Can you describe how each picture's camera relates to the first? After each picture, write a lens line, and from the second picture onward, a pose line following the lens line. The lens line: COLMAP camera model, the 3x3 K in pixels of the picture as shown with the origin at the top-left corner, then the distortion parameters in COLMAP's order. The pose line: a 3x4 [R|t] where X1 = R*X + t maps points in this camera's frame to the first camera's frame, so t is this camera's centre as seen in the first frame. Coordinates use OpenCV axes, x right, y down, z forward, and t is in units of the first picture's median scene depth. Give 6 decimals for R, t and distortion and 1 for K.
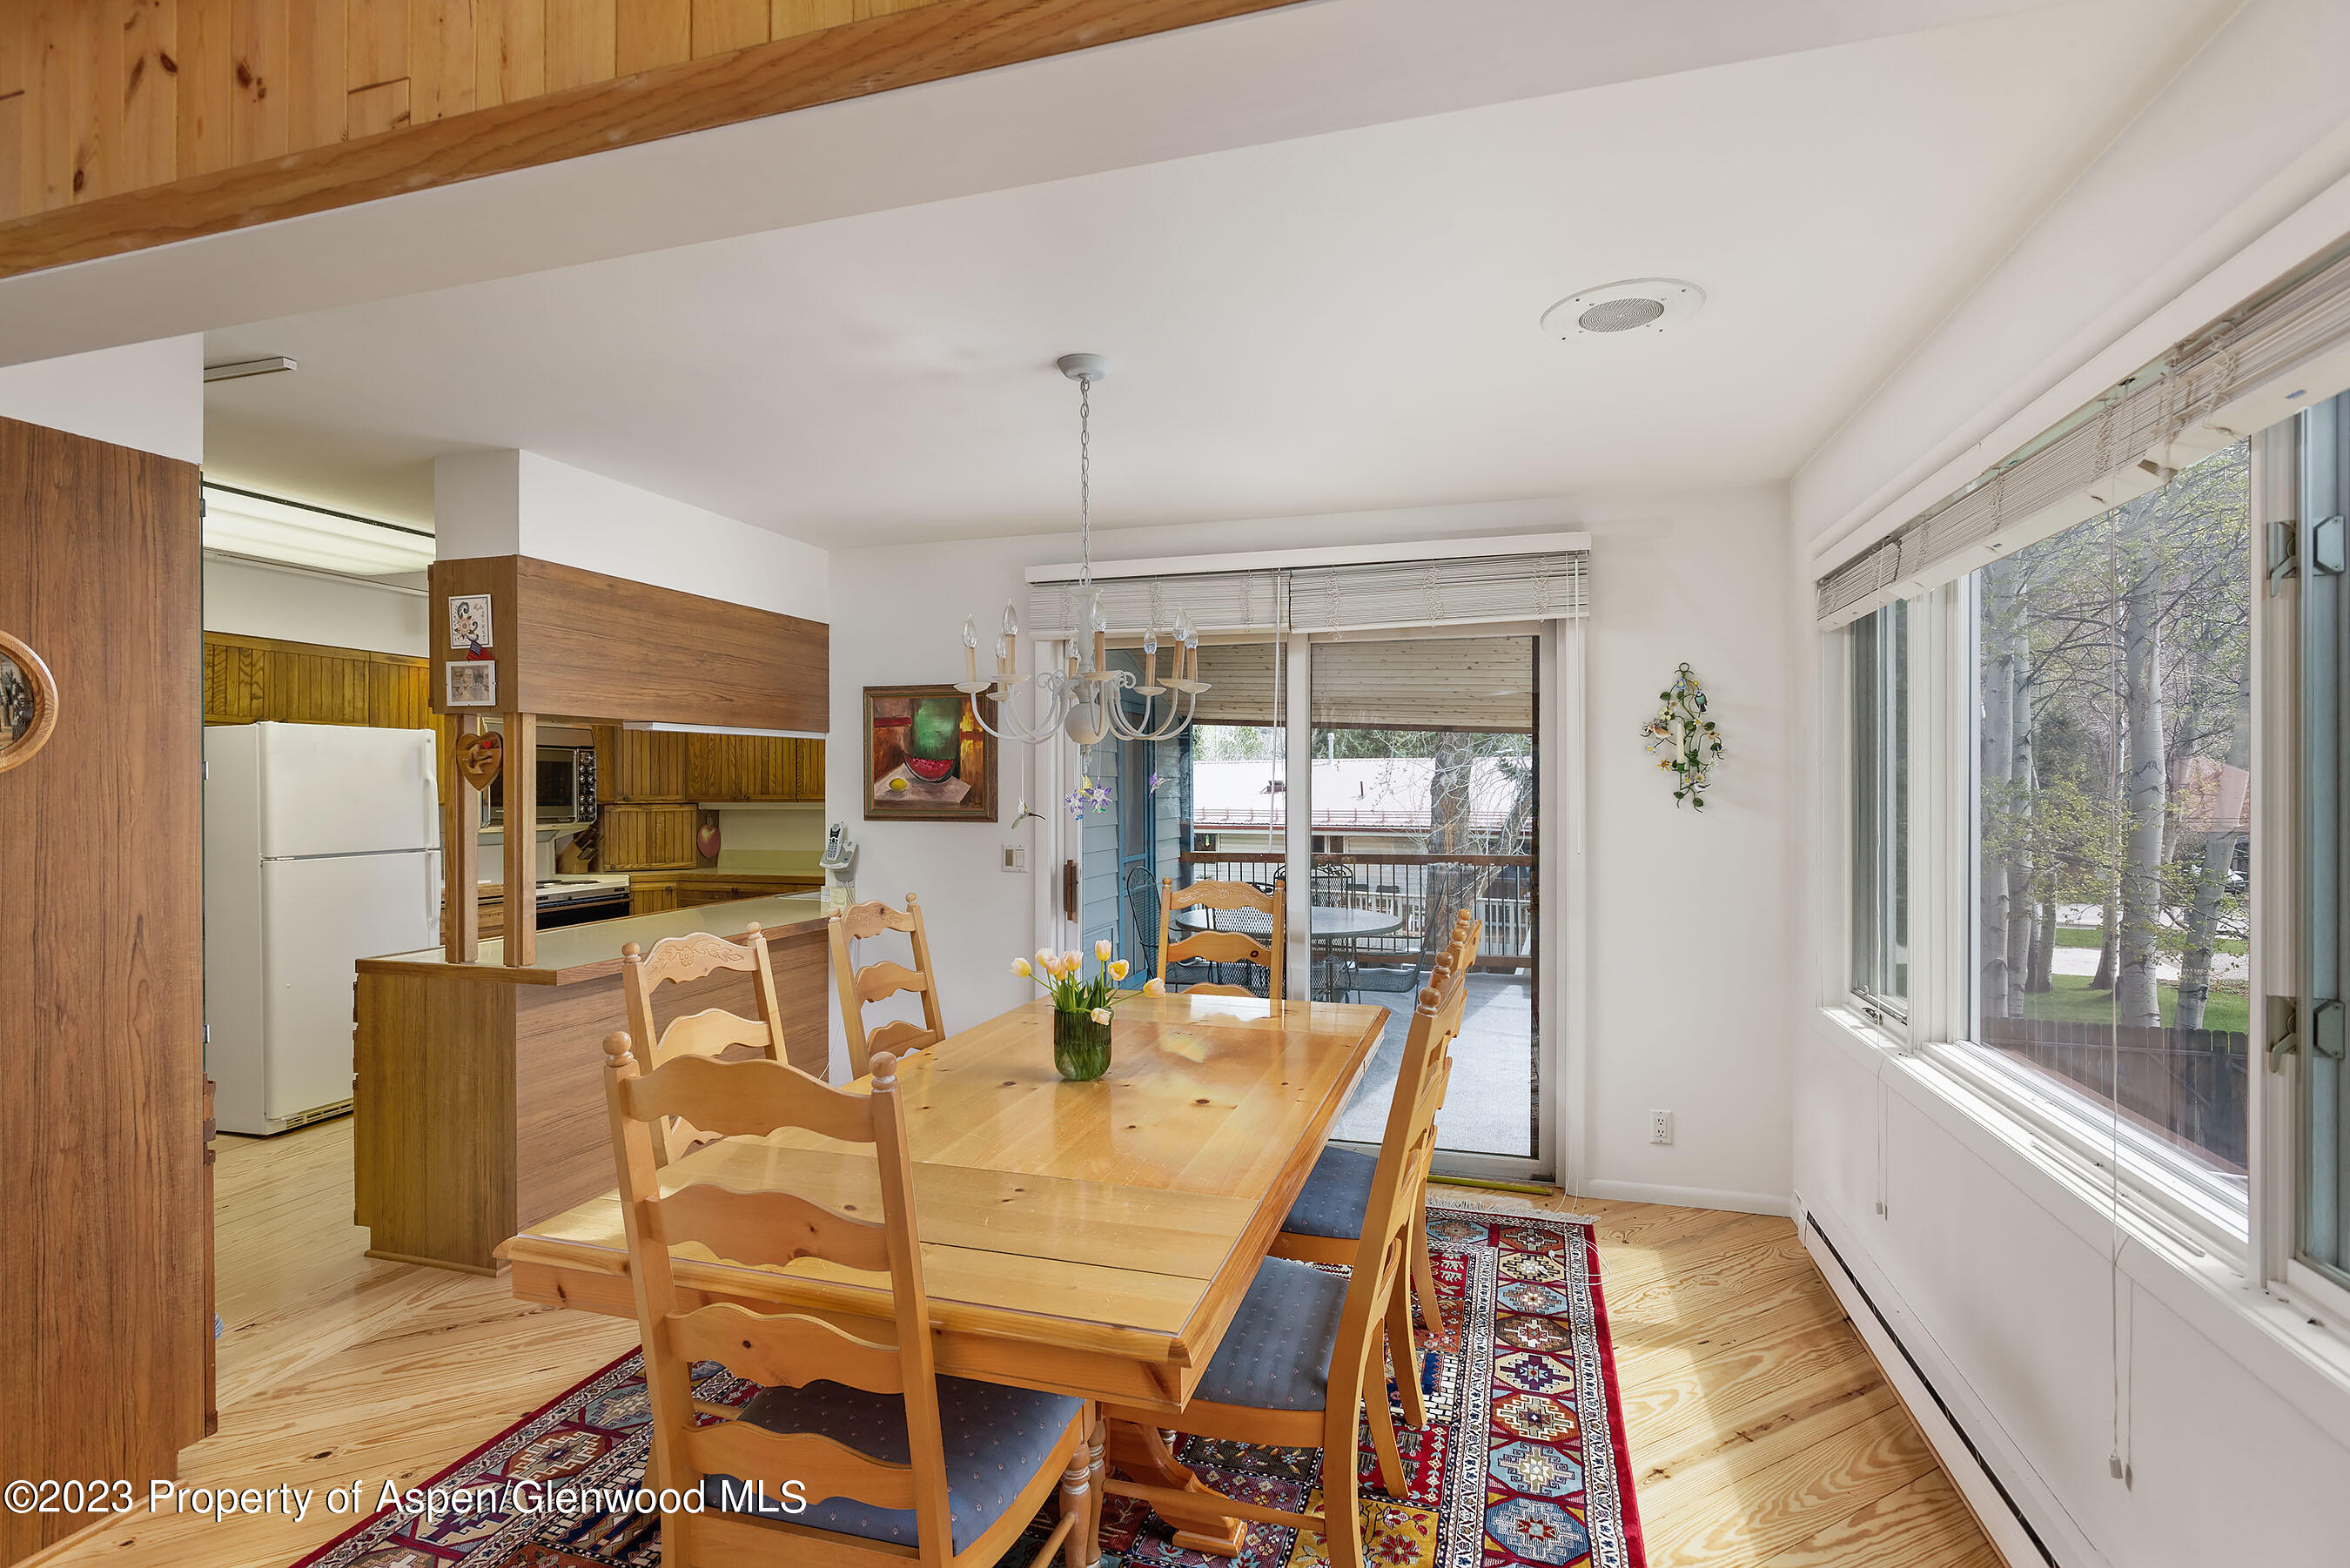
lens RADIAL K [[1109.6, 0, 1175.0], [0, 1109.6, 784.0], [0, 0, 1]] dist [0.000040, 0.000059]
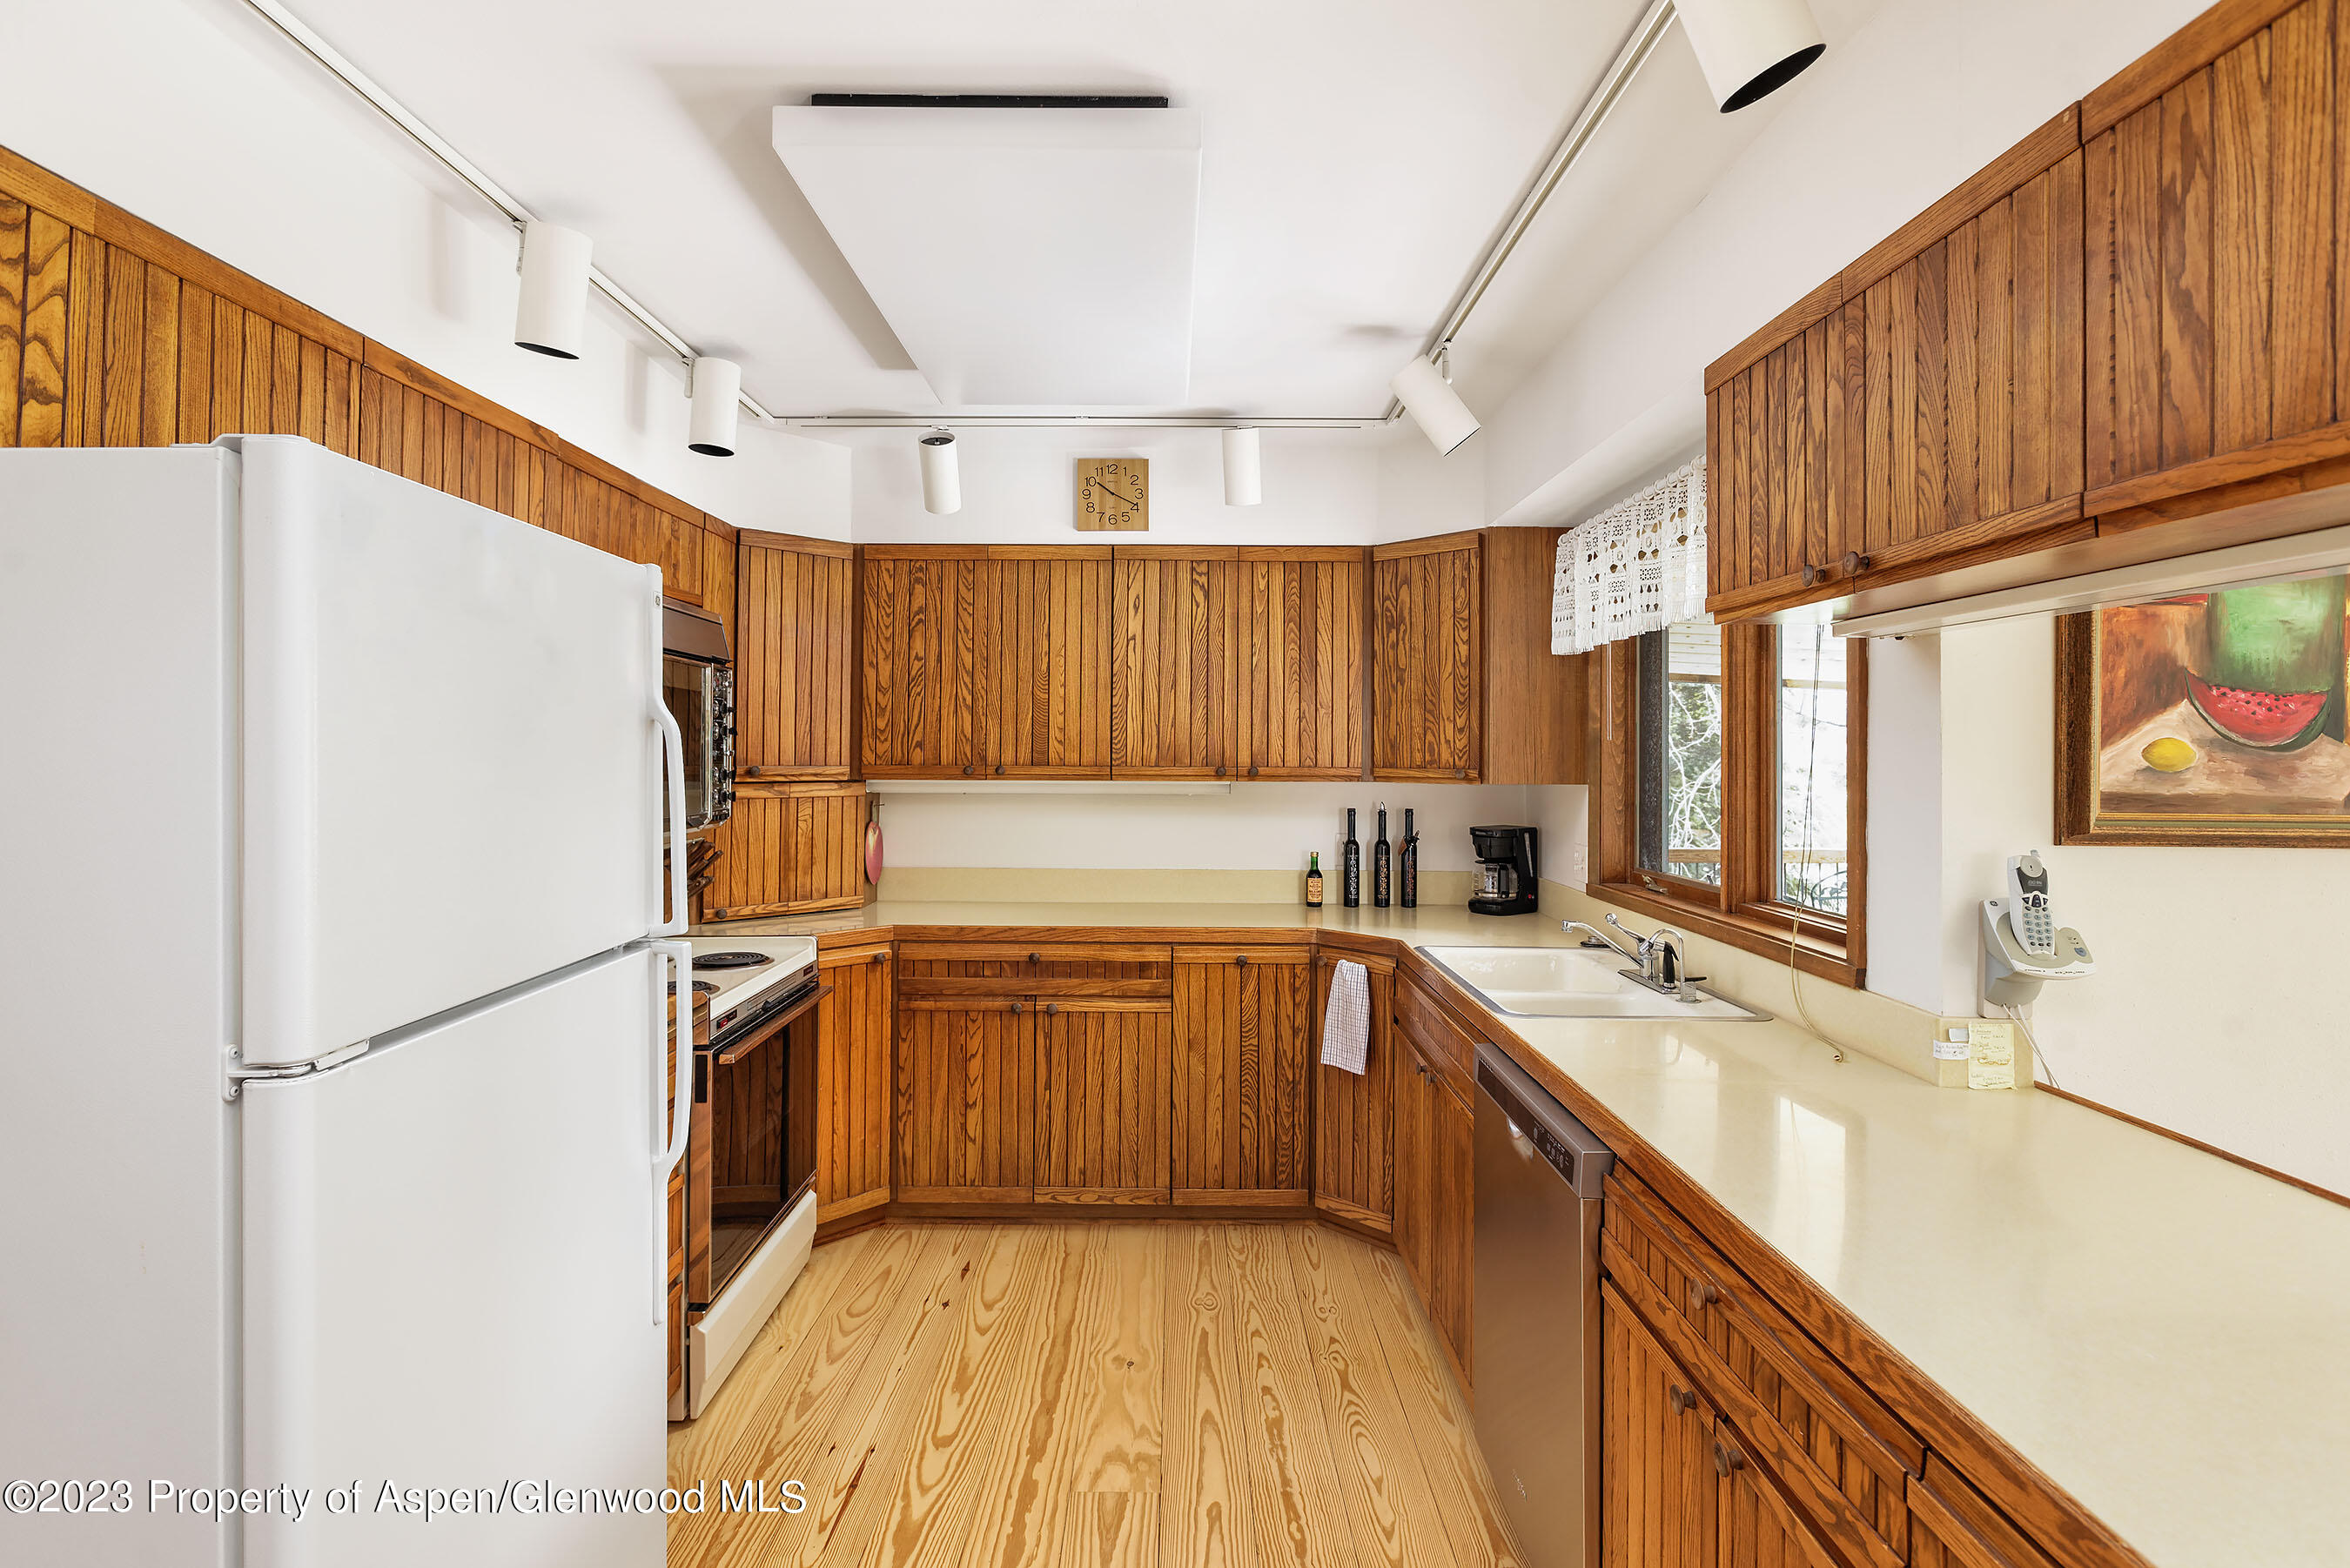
lens RADIAL K [[1102.4, 0, 1176.2], [0, 1102.4, 733.8], [0, 0, 1]] dist [-0.003691, -0.000752]
pose [[0.955573, 0.010494, 0.294568, -0.695255], [-0.007352, 0.999904, -0.011770, 0.000394], [-0.294663, 0.009082, 0.955558, 0.728701]]
